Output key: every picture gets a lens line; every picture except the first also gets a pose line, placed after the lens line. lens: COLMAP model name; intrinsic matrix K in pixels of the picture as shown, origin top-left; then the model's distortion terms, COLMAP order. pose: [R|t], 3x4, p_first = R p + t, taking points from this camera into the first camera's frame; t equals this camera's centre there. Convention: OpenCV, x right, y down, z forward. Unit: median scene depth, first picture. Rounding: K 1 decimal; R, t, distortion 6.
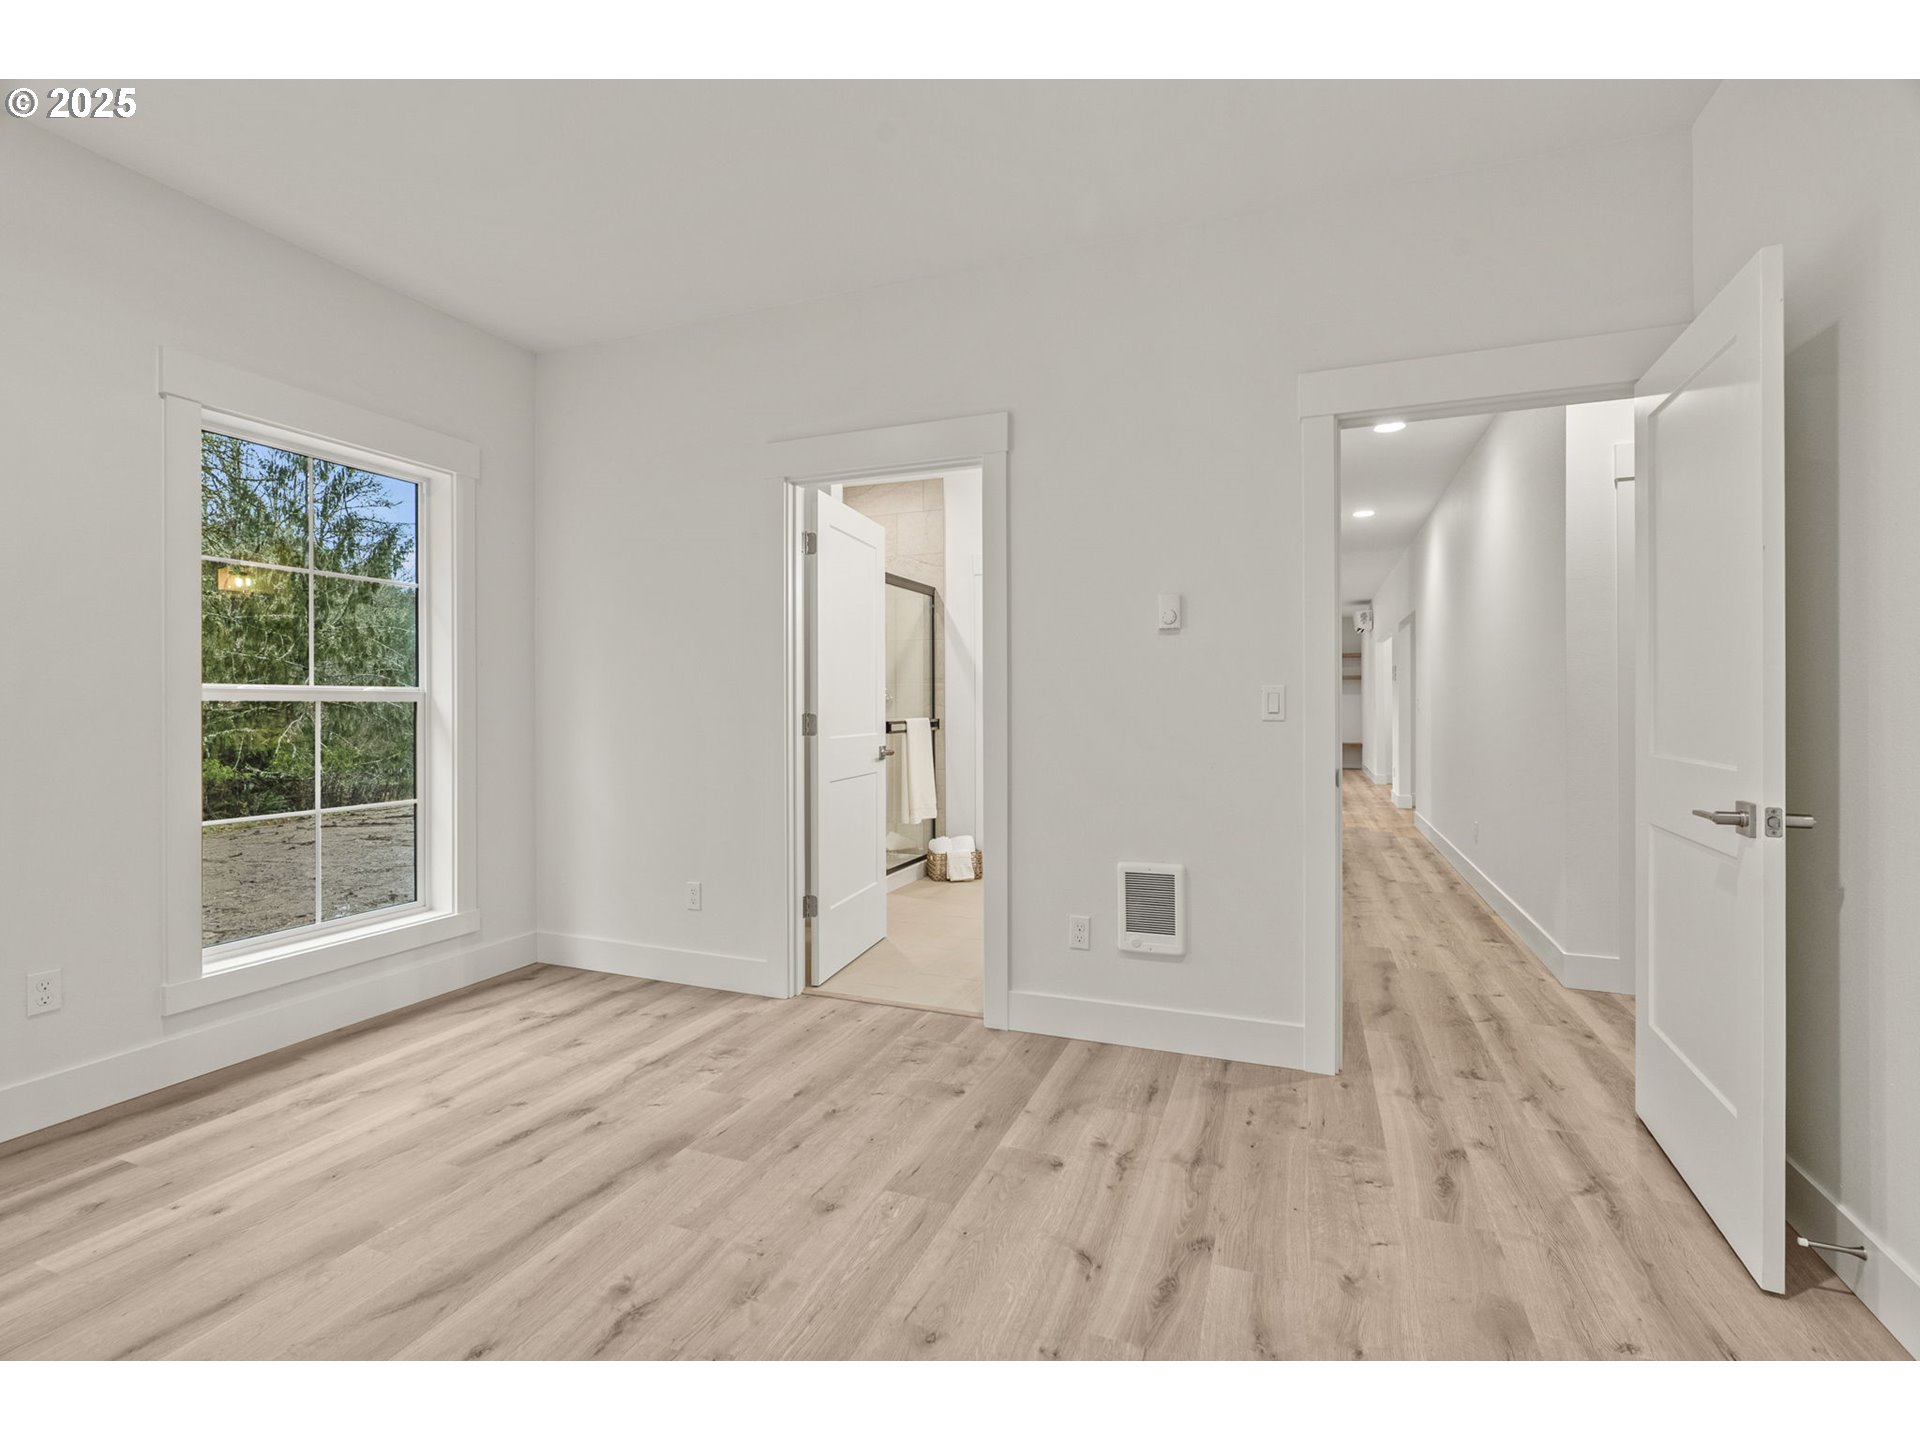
lens RADIAL K [[867.9, 0, 965.5], [0, 867.9, 703.3], [0, 0, 1]] dist [-0.017092, 0.003134]
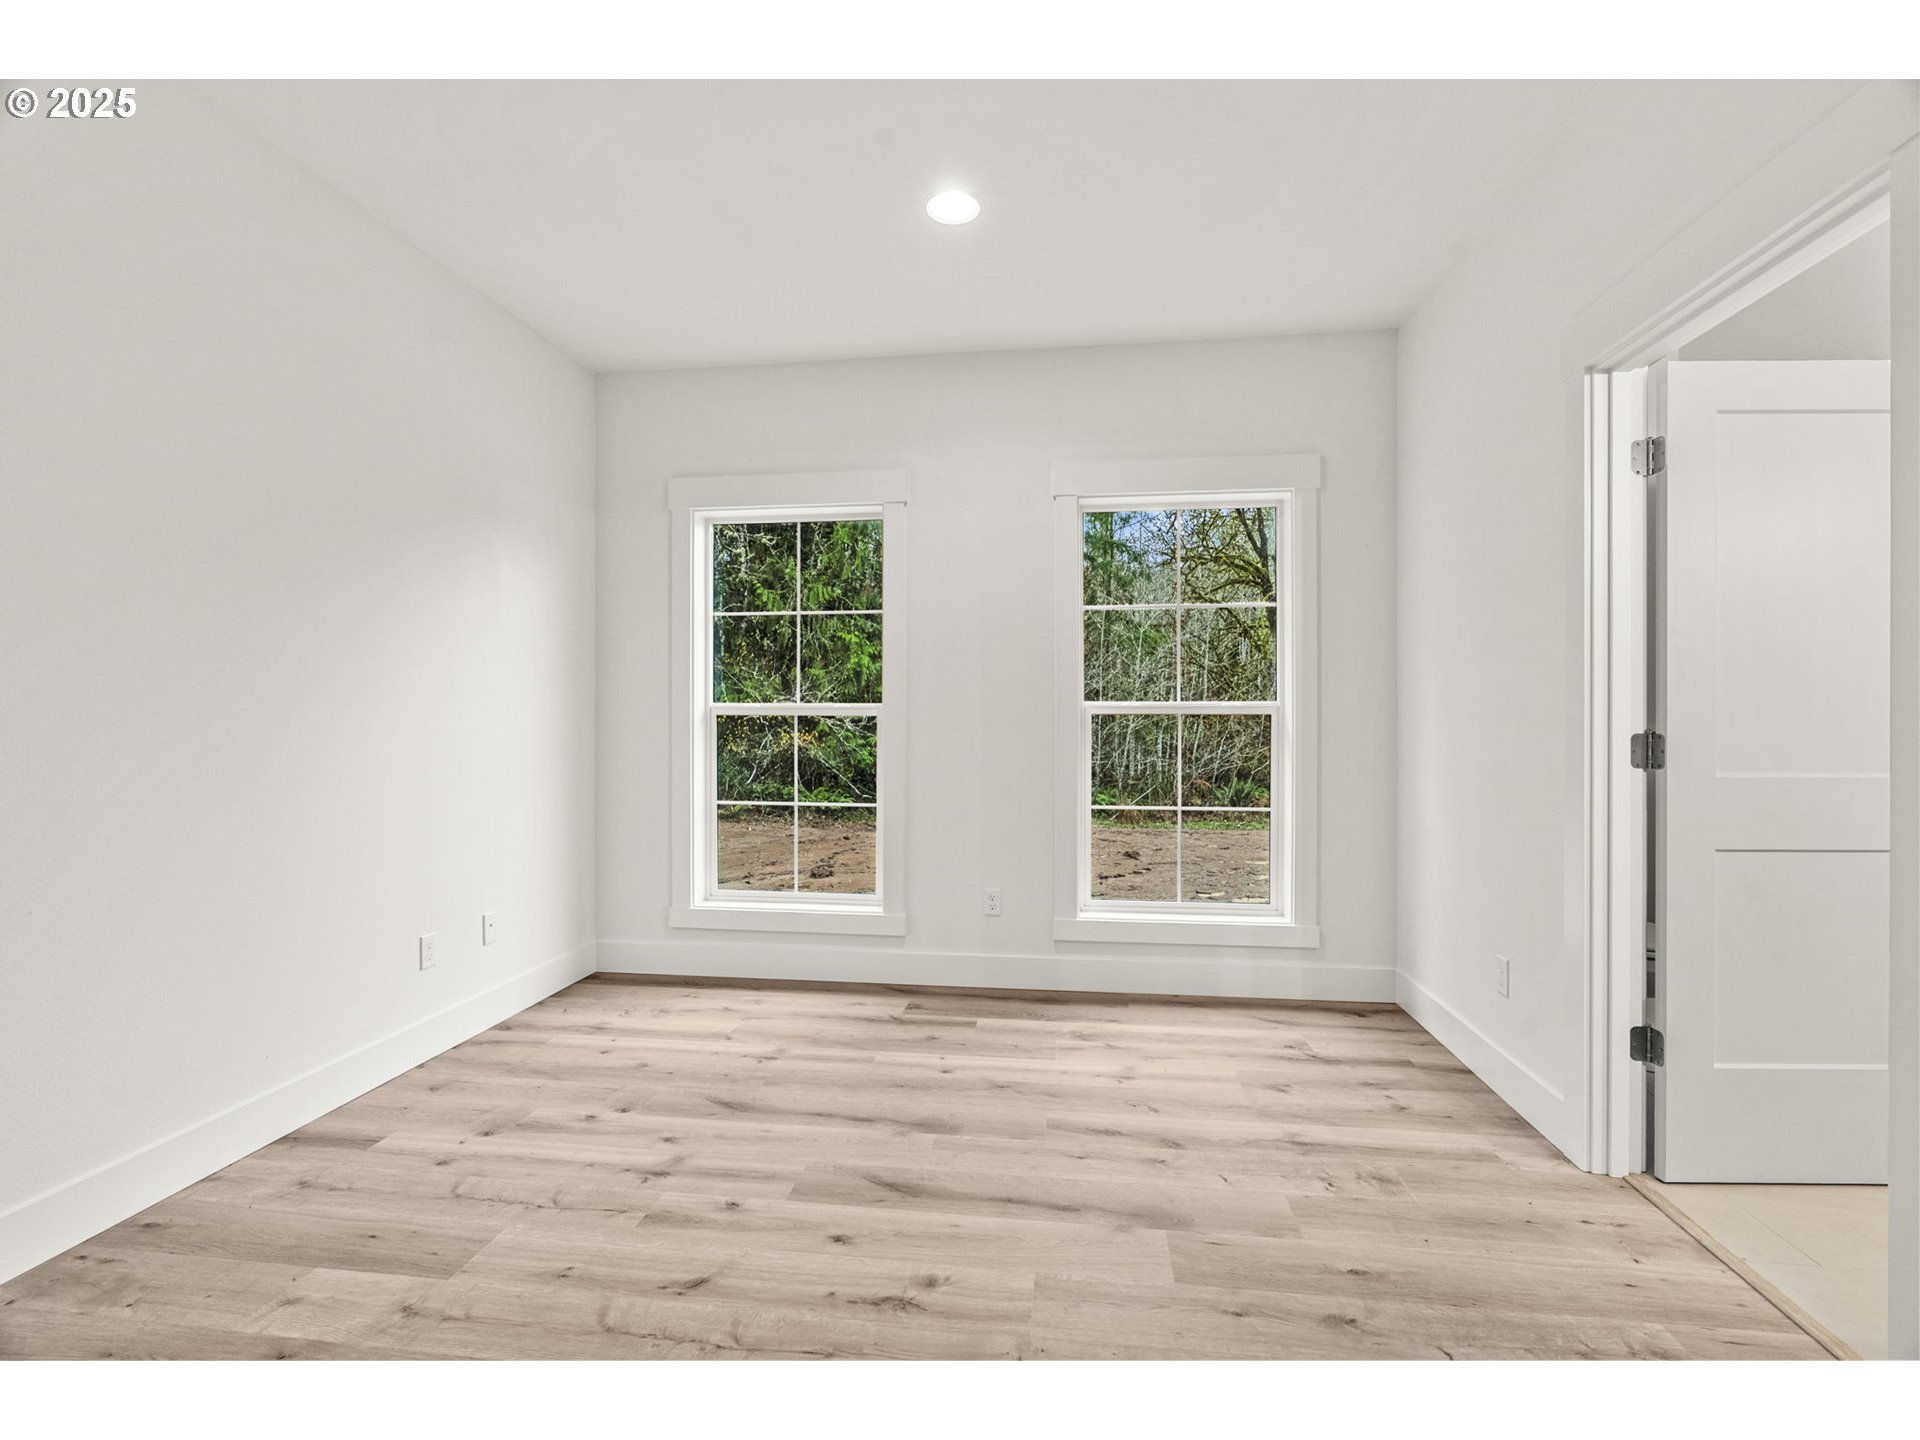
lens RADIAL K [[867.9, 0, 968.4], [0, 867.9, 719.4], [0, 0, 1]] dist [-0.017092, 0.003134]
pose [[0.235299, 0.003226, -0.971918, 0.365913], [0.000097, 0.999994, 0.003342, 0.000373], [0.971923, -0.000880, 0.235297, 0.473893]]
